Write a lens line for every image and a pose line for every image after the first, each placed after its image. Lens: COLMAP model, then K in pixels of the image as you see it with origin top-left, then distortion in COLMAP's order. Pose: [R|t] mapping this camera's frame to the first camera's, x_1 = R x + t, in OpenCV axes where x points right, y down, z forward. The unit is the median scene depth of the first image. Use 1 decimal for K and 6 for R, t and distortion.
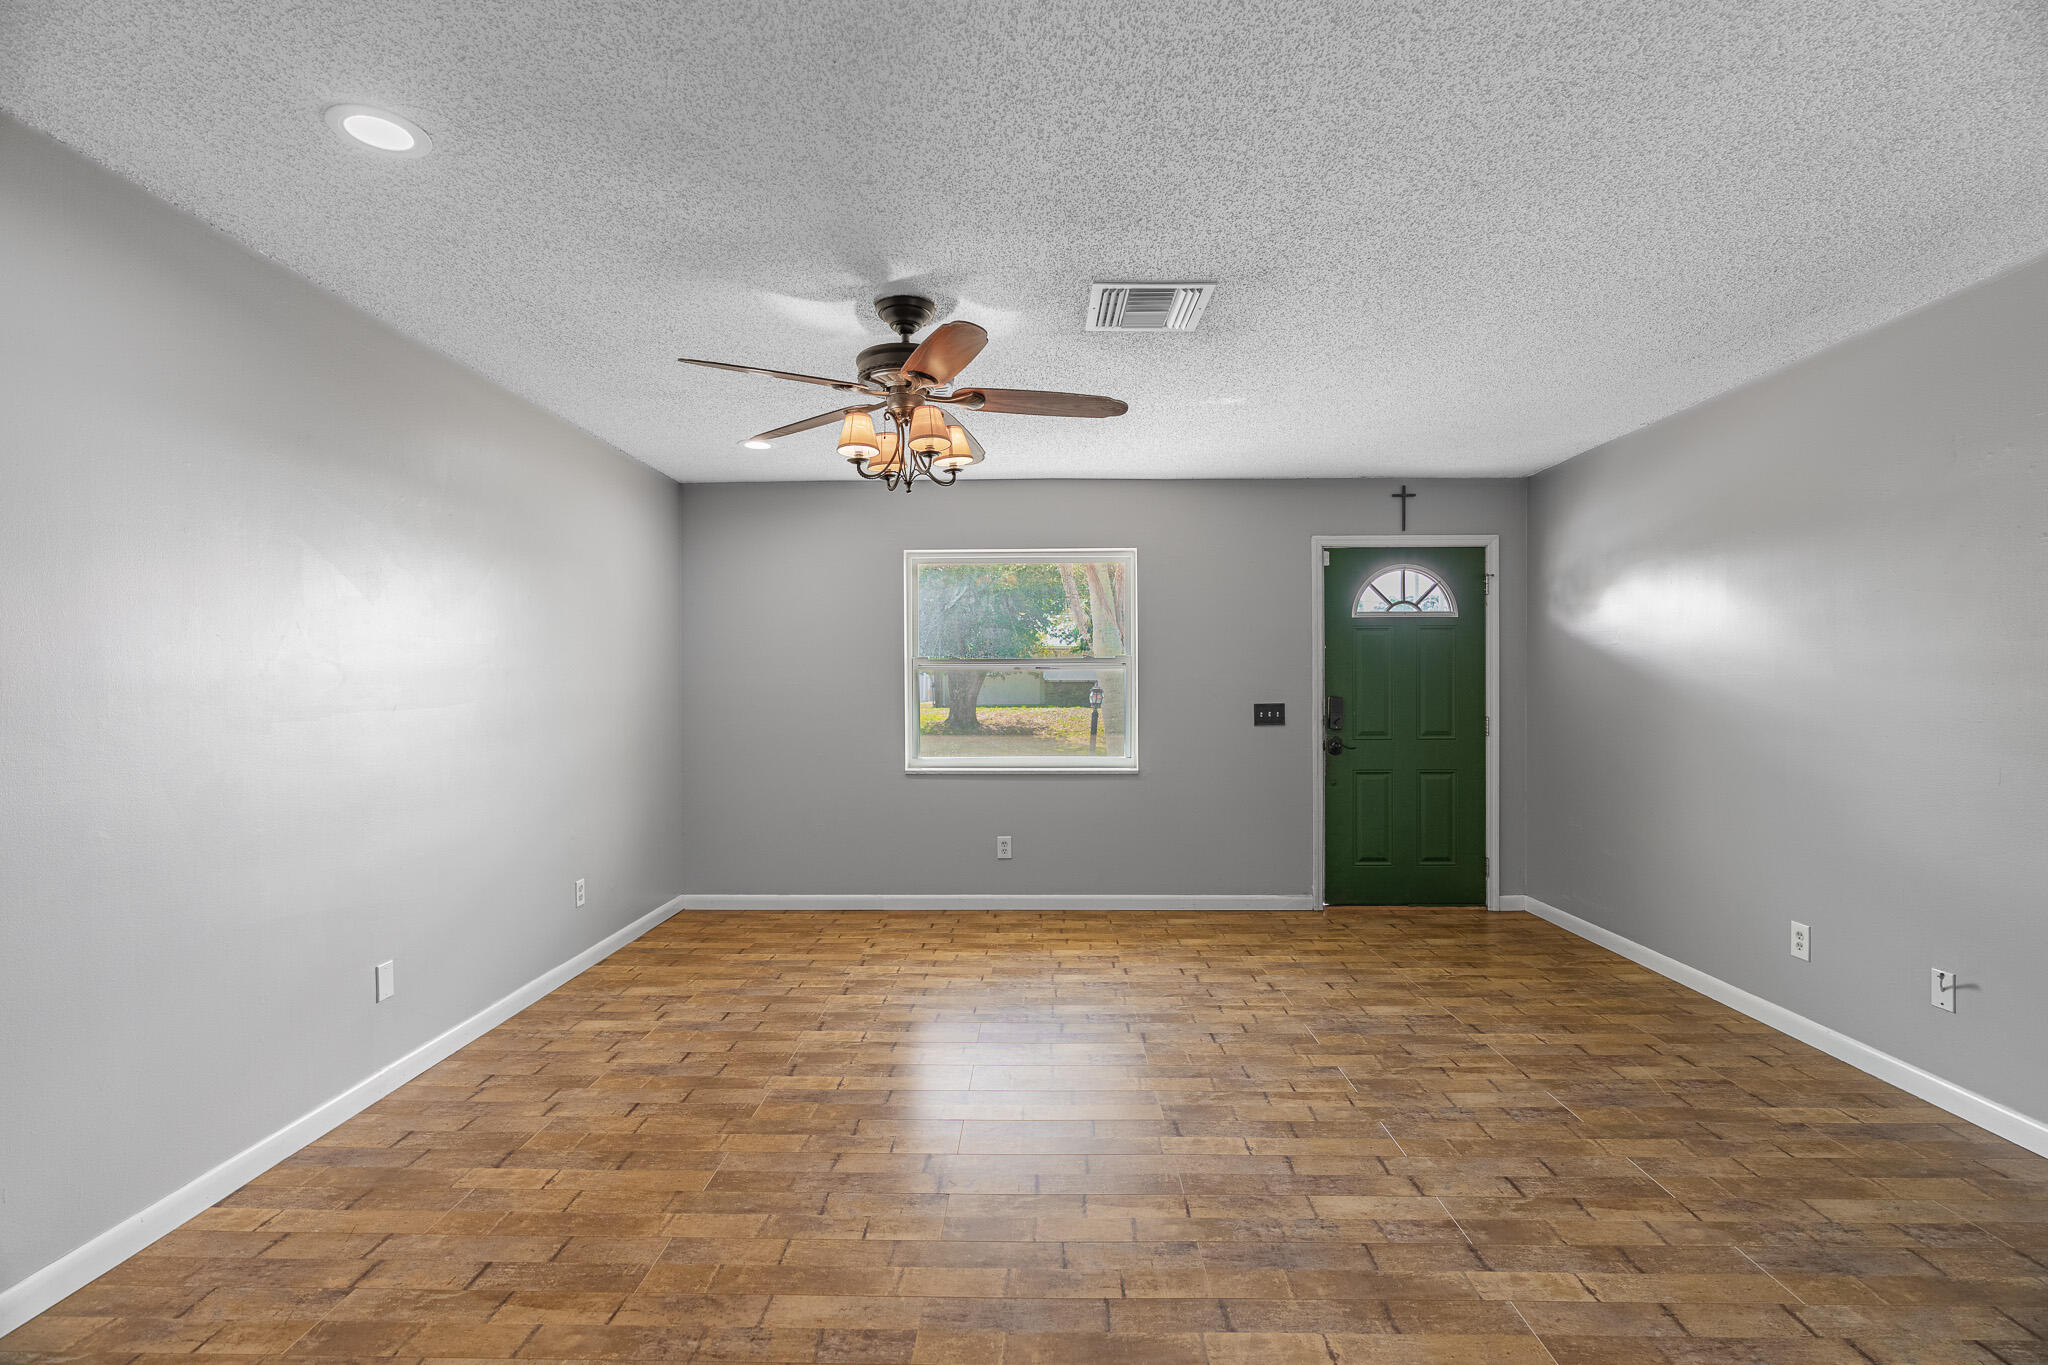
lens RADIAL K [[927.6, 0, 1025.0], [0, 927.6, 683.0], [0, 0, 1]] dist [-0.008254, 0.002852]
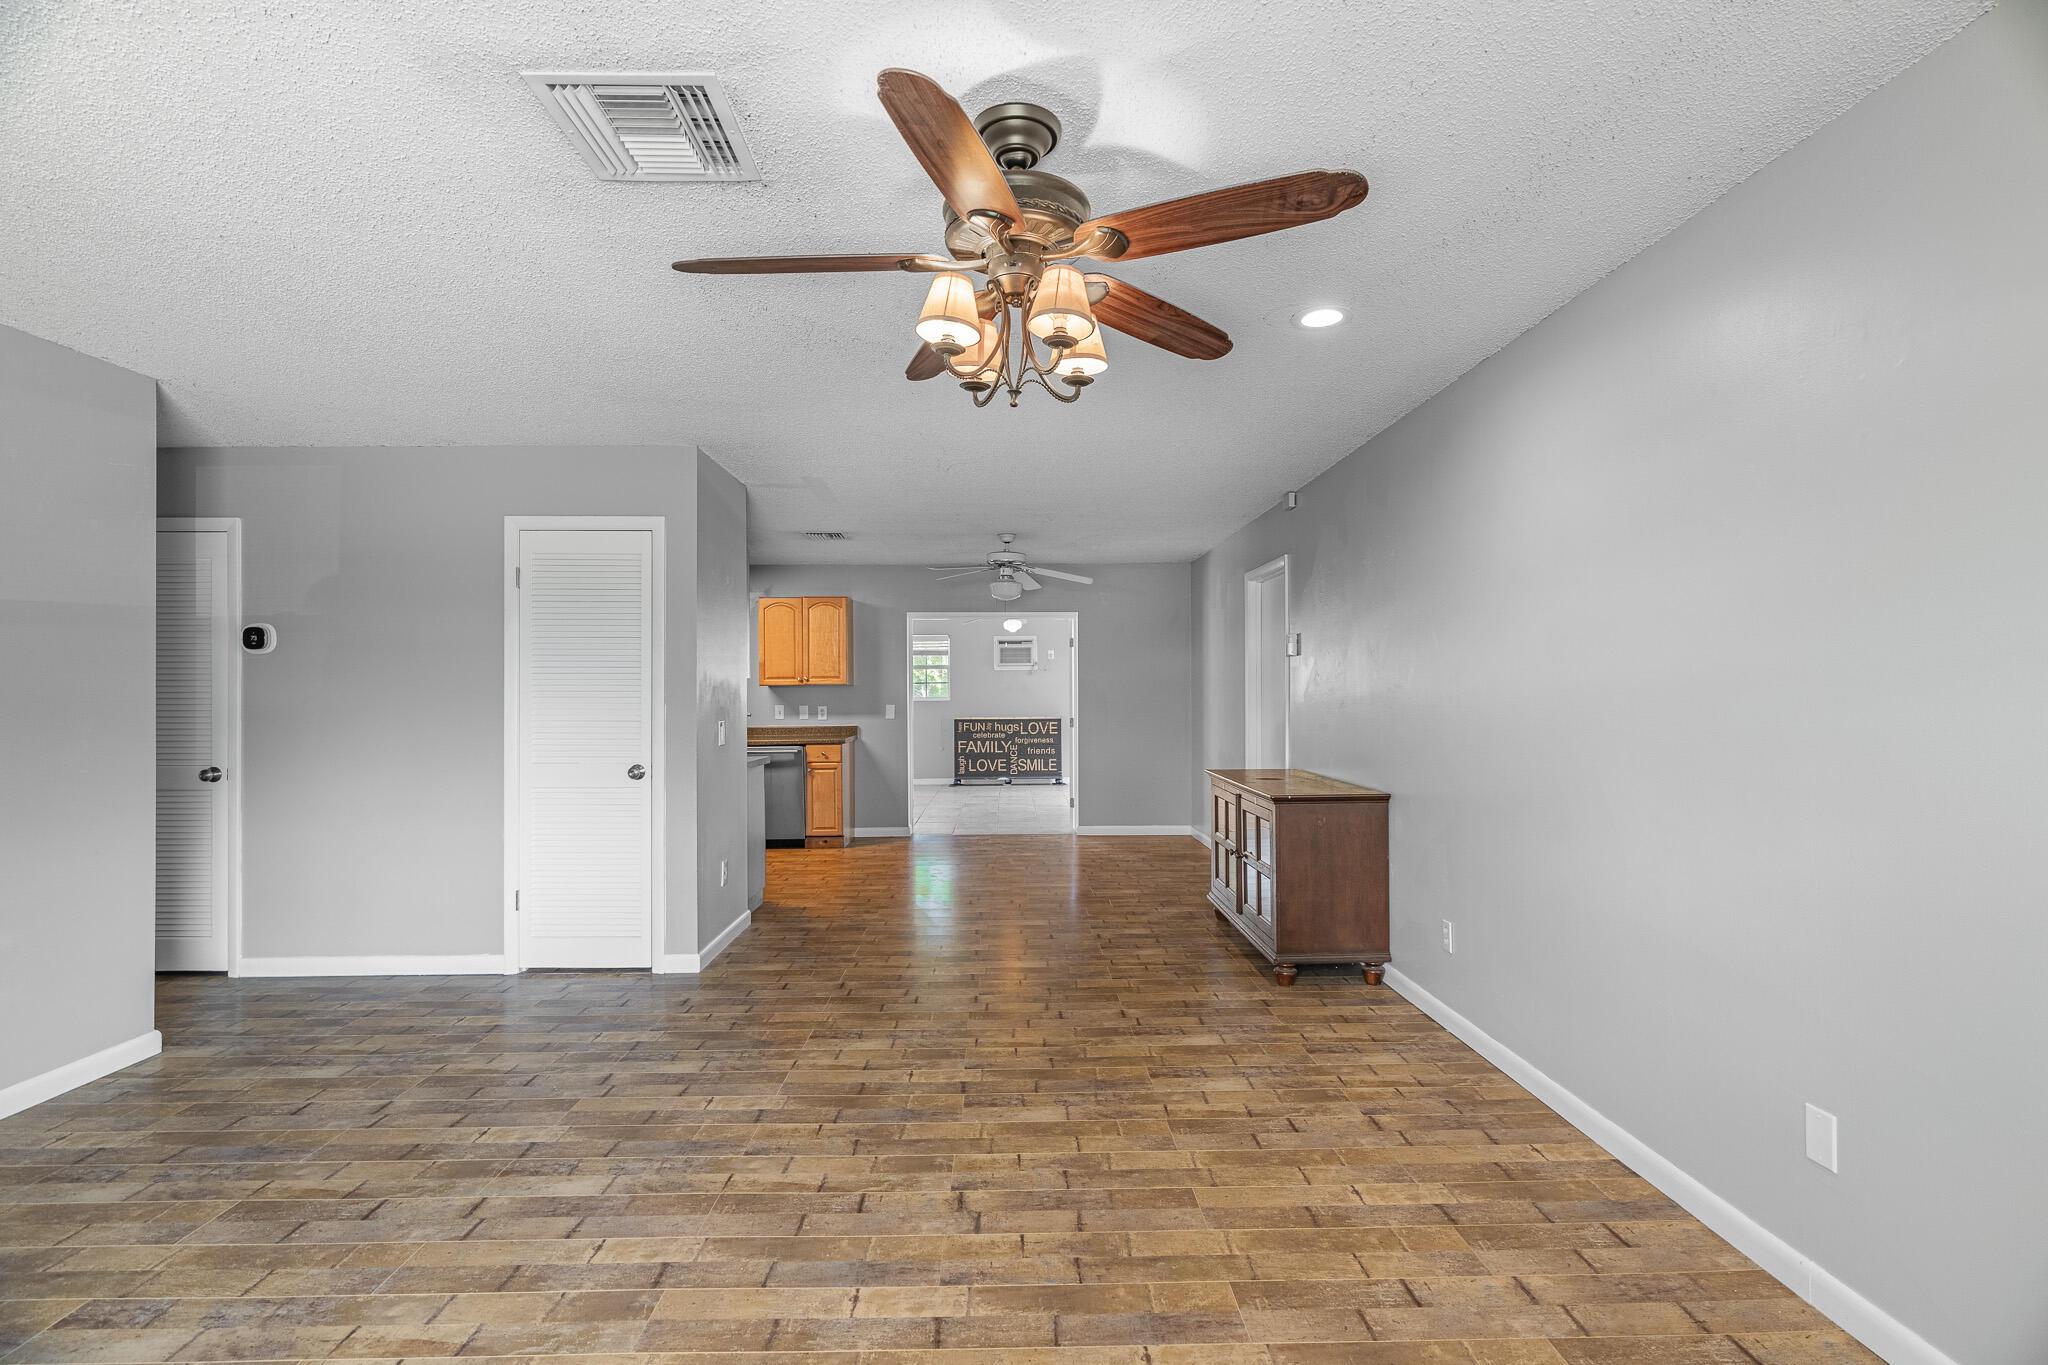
lens RADIAL K [[927.6, 0, 1028.2], [0, 927.6, 688.1], [0, 0, 1]] dist [-0.008254, 0.002852]
pose [[-0.998818, 0.009223, -0.047716, -0.128213], [0.009500, 0.999939, -0.005585, 0.001274], [0.047662, -0.006032, -0.998845, 2.090793]]
